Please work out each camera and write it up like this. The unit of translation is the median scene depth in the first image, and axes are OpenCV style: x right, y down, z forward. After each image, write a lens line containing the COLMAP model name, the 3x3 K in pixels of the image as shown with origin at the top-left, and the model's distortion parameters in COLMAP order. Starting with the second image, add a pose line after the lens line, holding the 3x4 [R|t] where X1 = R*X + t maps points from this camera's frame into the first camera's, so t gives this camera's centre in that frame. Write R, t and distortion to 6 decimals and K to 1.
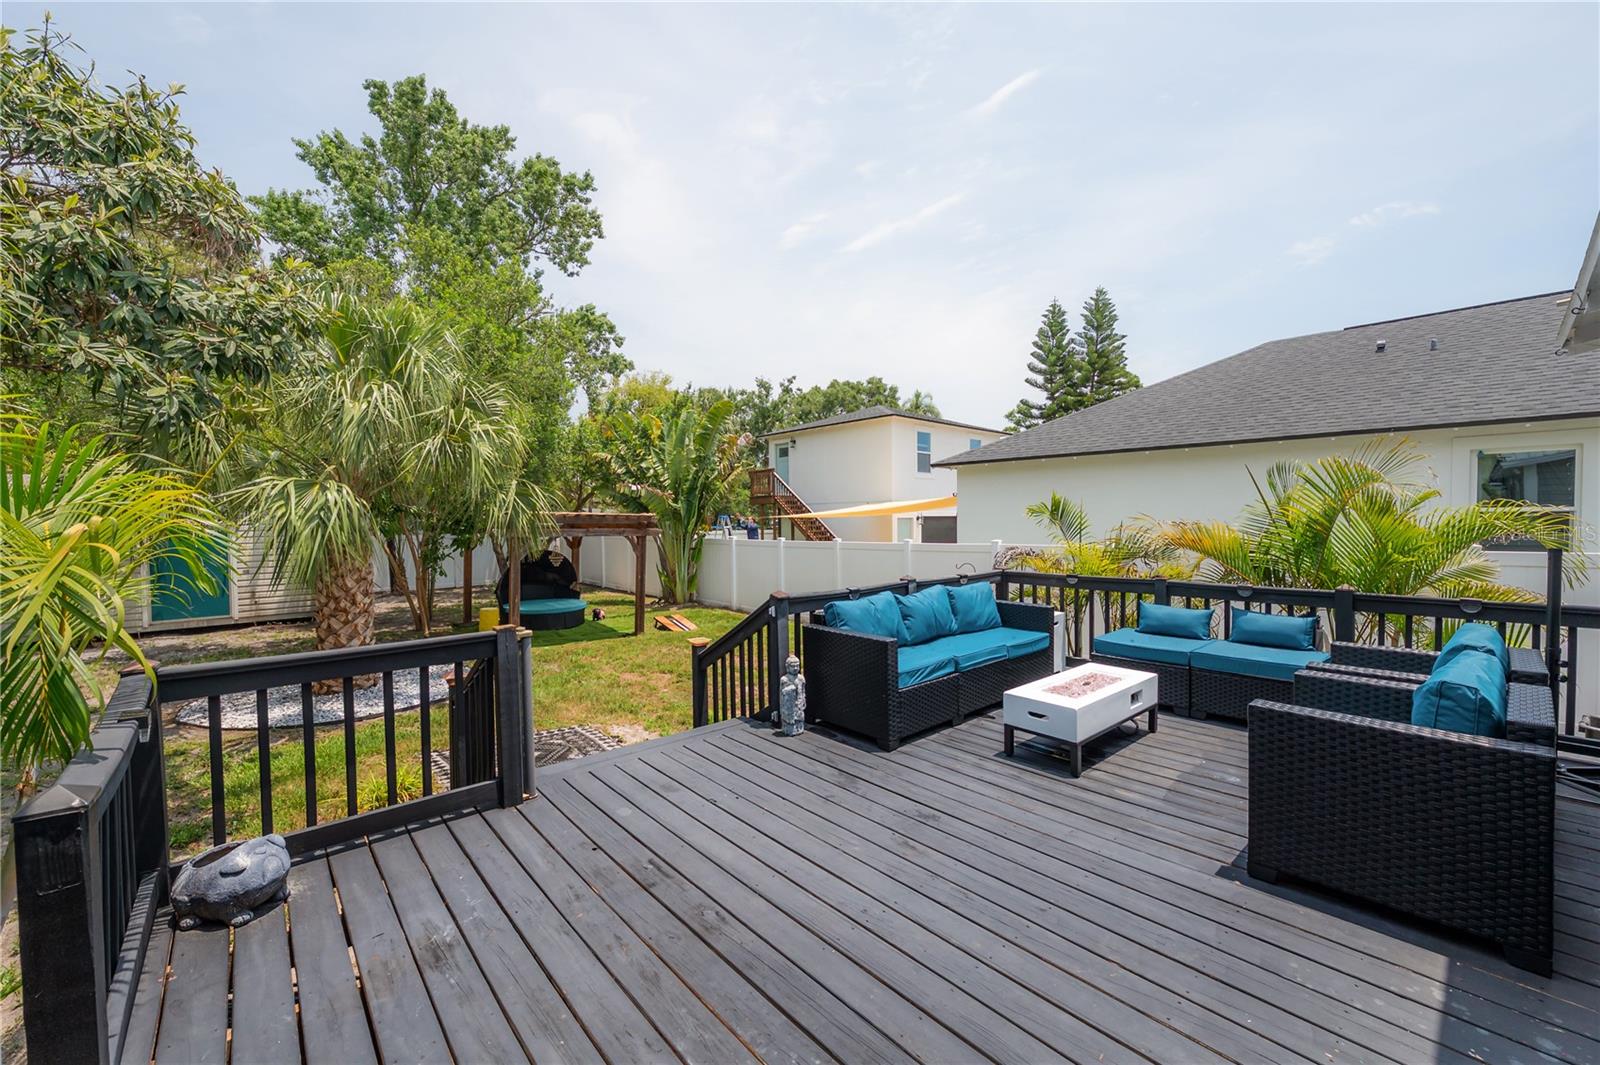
lens RADIAL K [[627.1, 0, 801.0], [0, 627.1, 537.2], [0, 0, 1]] dist [-0.010641, 0.000981]
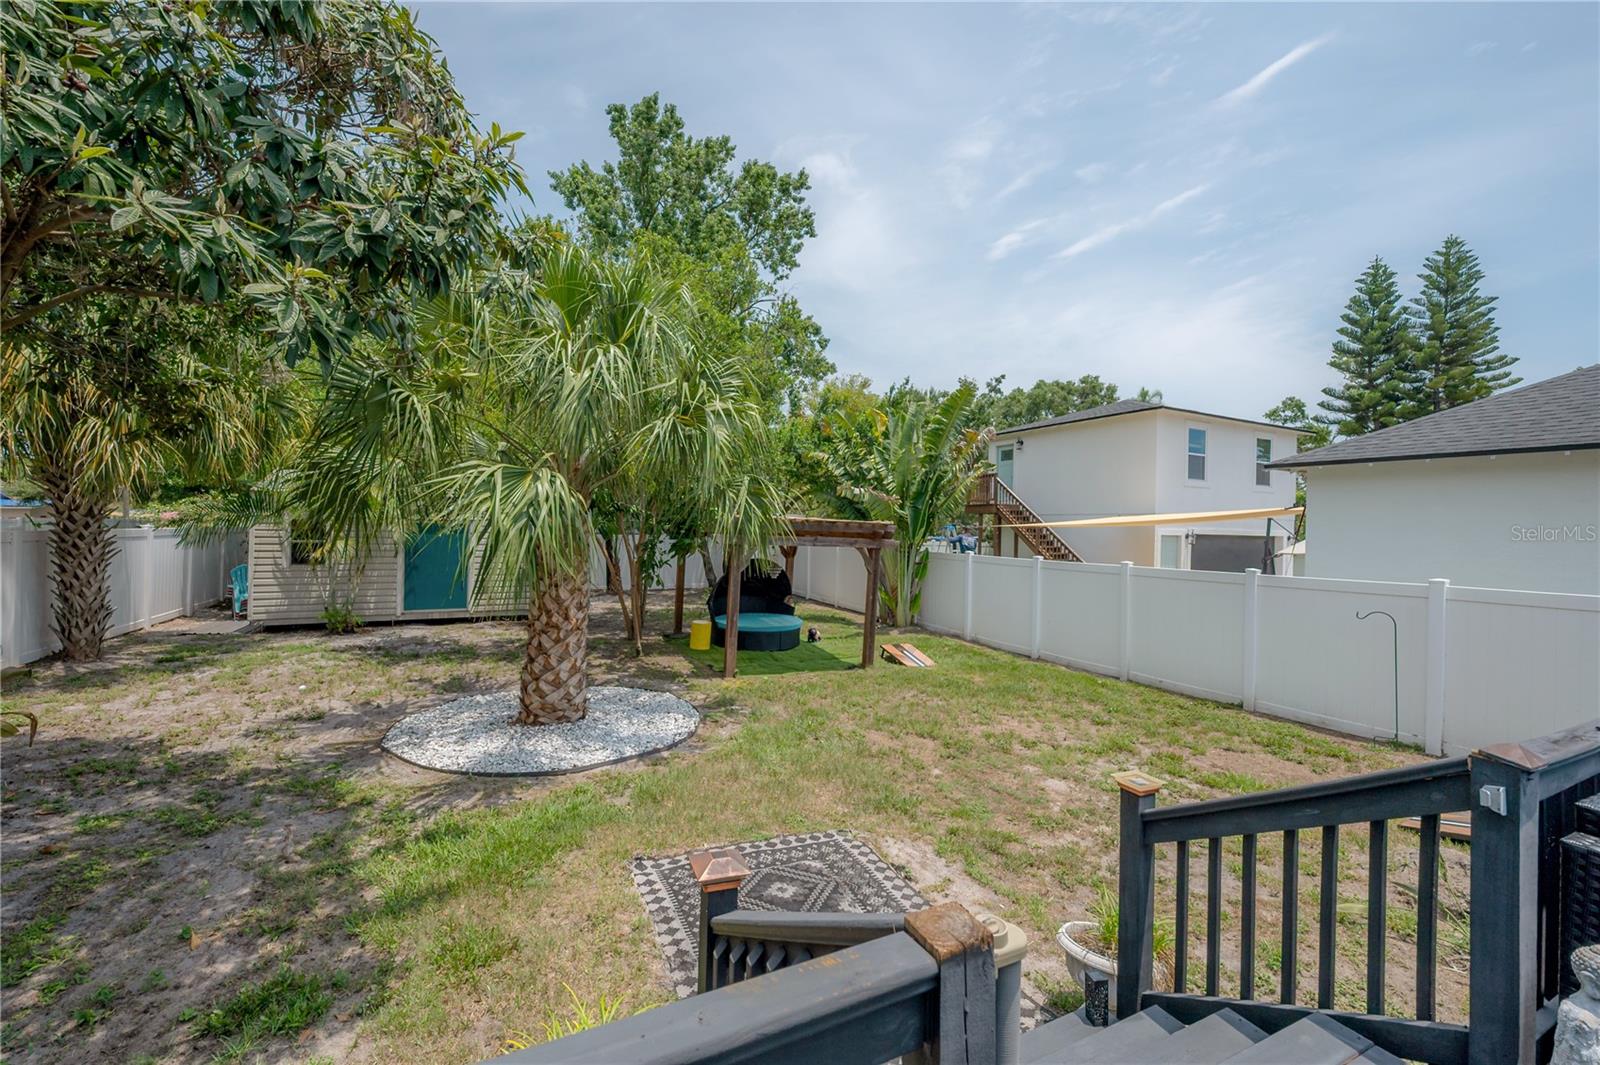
lens RADIAL K [[627.1, 0, 799.3], [0, 627.1, 525.5], [0, 0, 1]] dist [-0.010641, 0.000981]
pose [[0.958439, 0.032076, -0.283490, -0.086359], [-0.040885, 0.998846, -0.025213, -0.005152], [0.282354, 0.035755, 0.958644, 0.130980]]
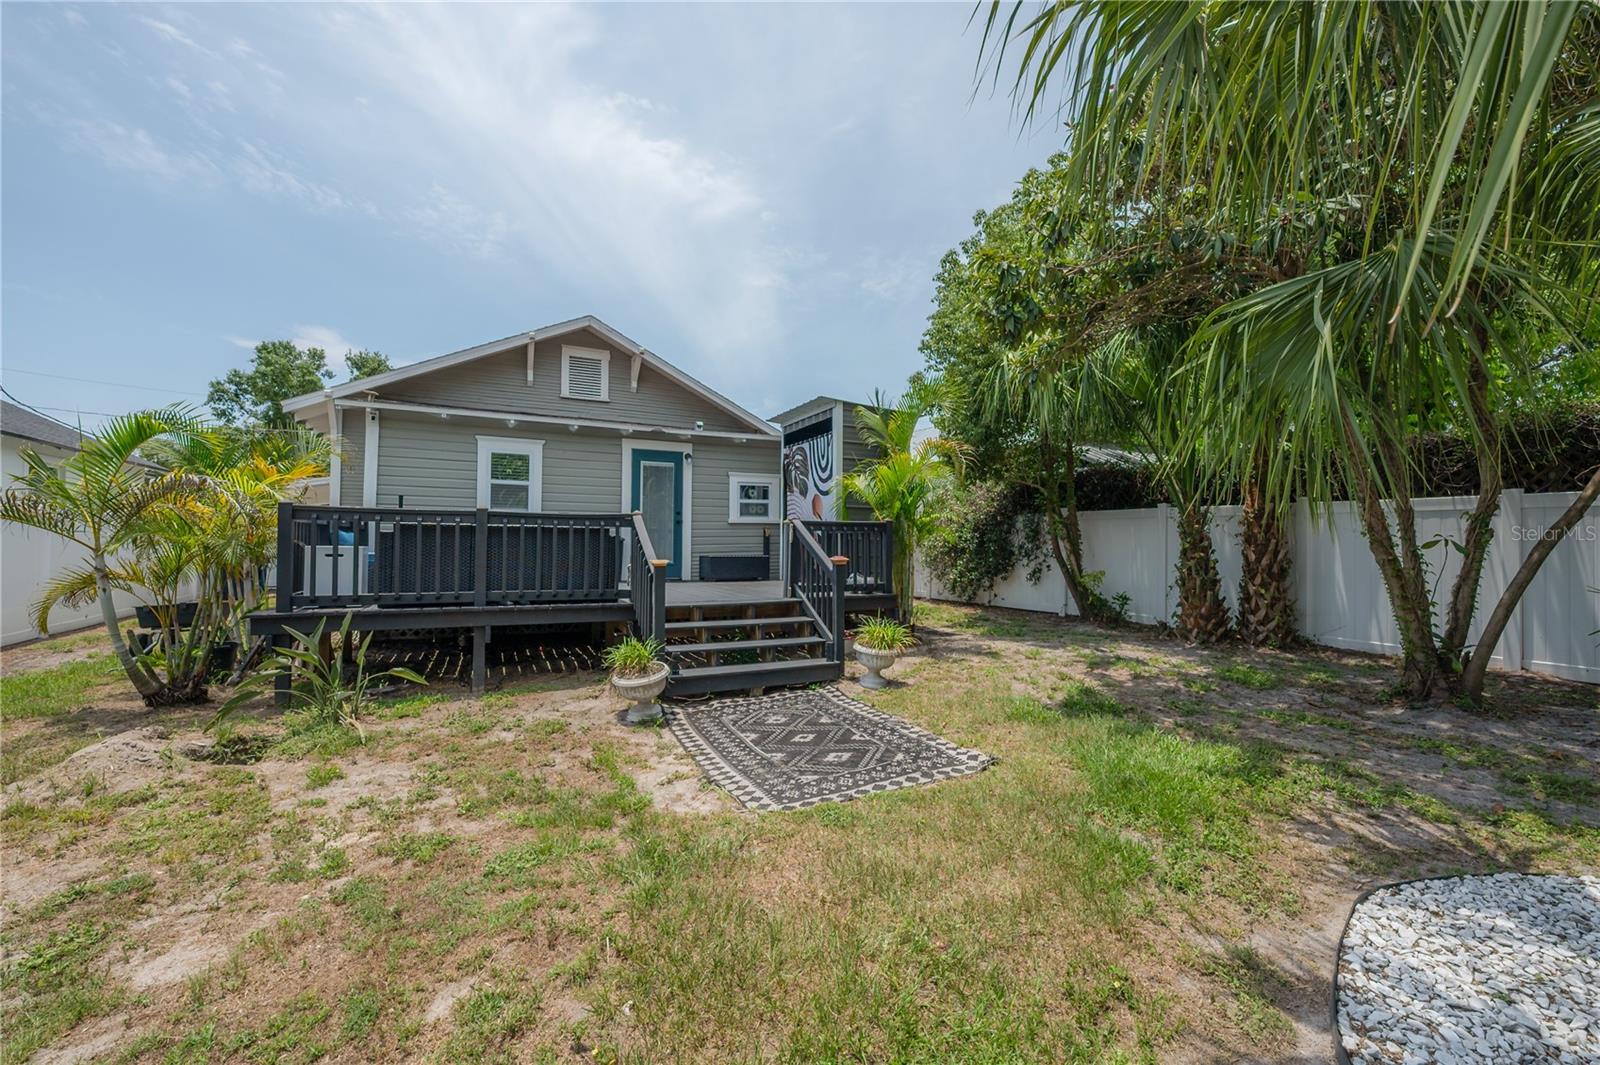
lens RADIAL K [[627.1, 0, 803.9], [0, 627.1, 531.5], [0, 0, 1]] dist [-0.010641, 0.000981]
pose [[-0.961267, 0.014100, 0.275258, -0.208379], [0.010259, 0.999829, -0.015388, 0.037330], [-0.275428, -0.011968, -0.961247, 0.593476]]
